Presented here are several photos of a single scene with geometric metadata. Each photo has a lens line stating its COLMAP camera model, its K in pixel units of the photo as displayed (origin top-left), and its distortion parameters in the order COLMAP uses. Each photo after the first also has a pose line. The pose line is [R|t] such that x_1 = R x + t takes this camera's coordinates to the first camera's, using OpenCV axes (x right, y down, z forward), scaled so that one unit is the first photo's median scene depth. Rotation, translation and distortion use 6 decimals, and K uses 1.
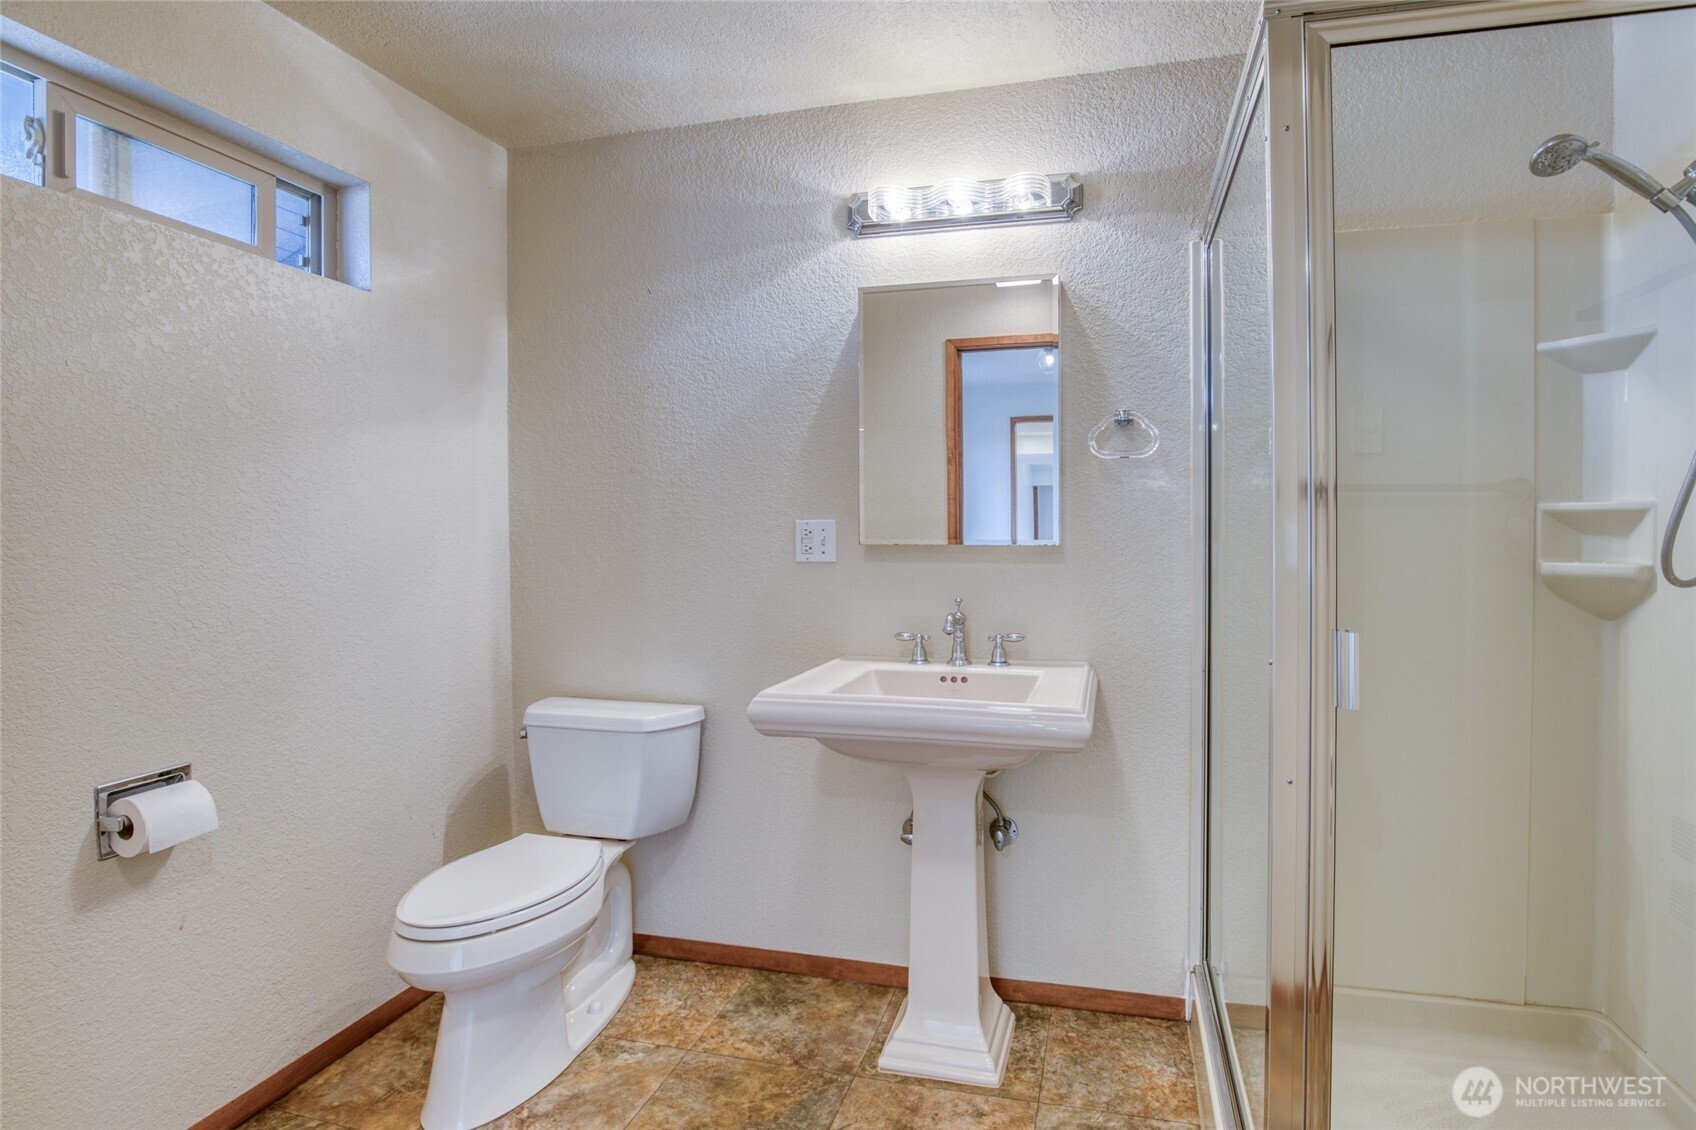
lens RADIAL K [[823.9, 0, 924.0], [0, 823.9, 540.7], [0, 0, 1]] dist [-0.020579, -0.000123]
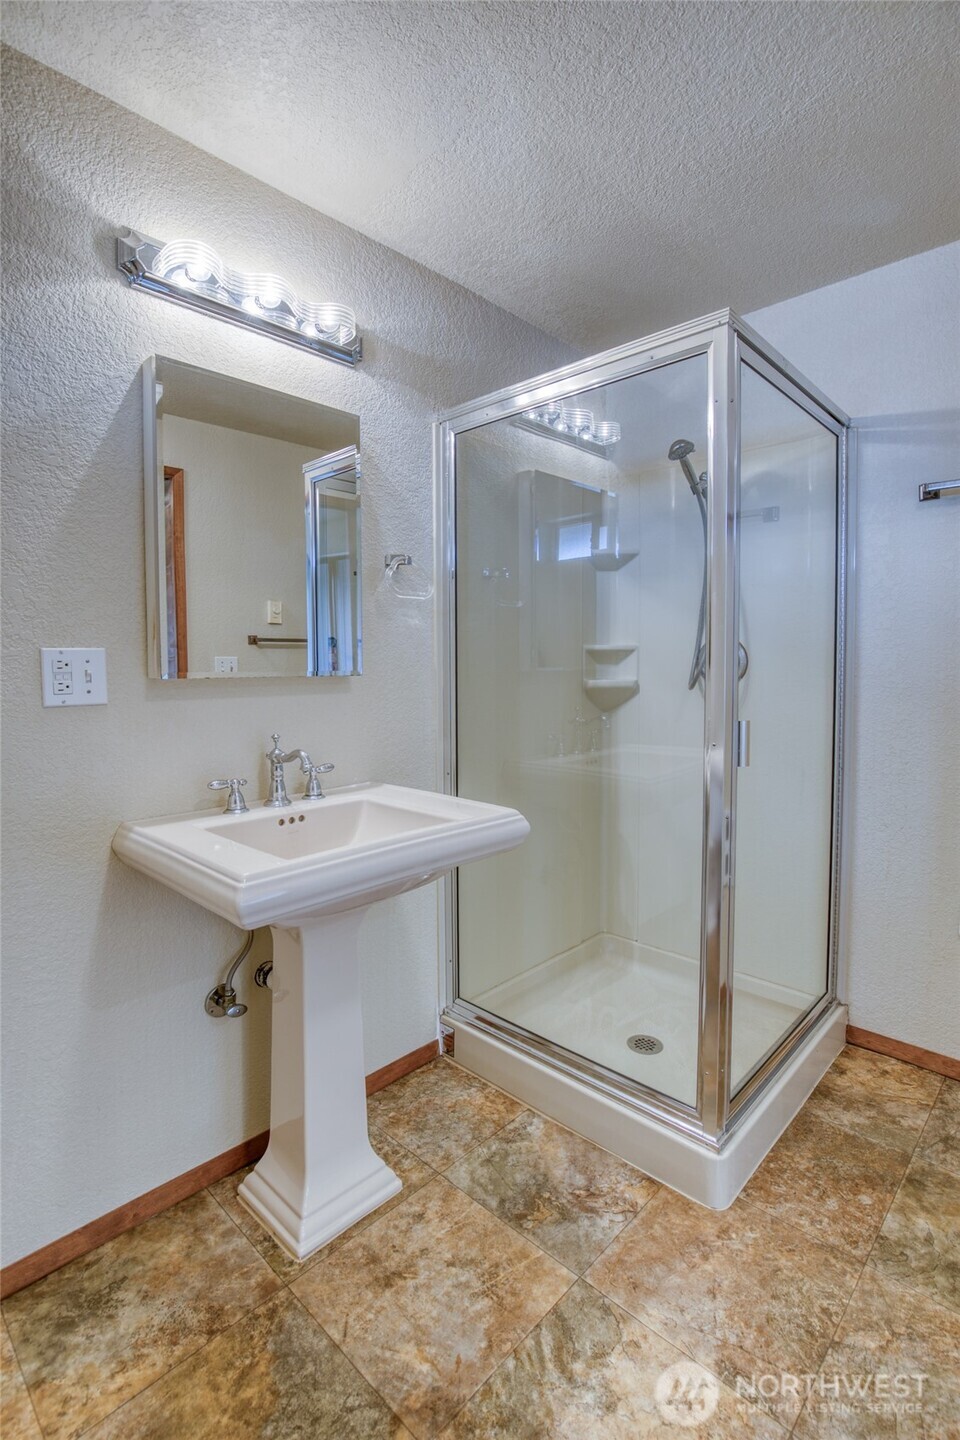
lens RADIAL K [[690.4, 0, 486.5], [0, 690.4, 696.3], [0, 0, 1]] dist [-0.032451, 0.008513]
pose [[0.507177, -0.042598, 0.860788, -0.524771], [0.016008, 0.999071, 0.040009, -0.000623], [-0.861693, -0.006512, 0.507388, 0.415393]]
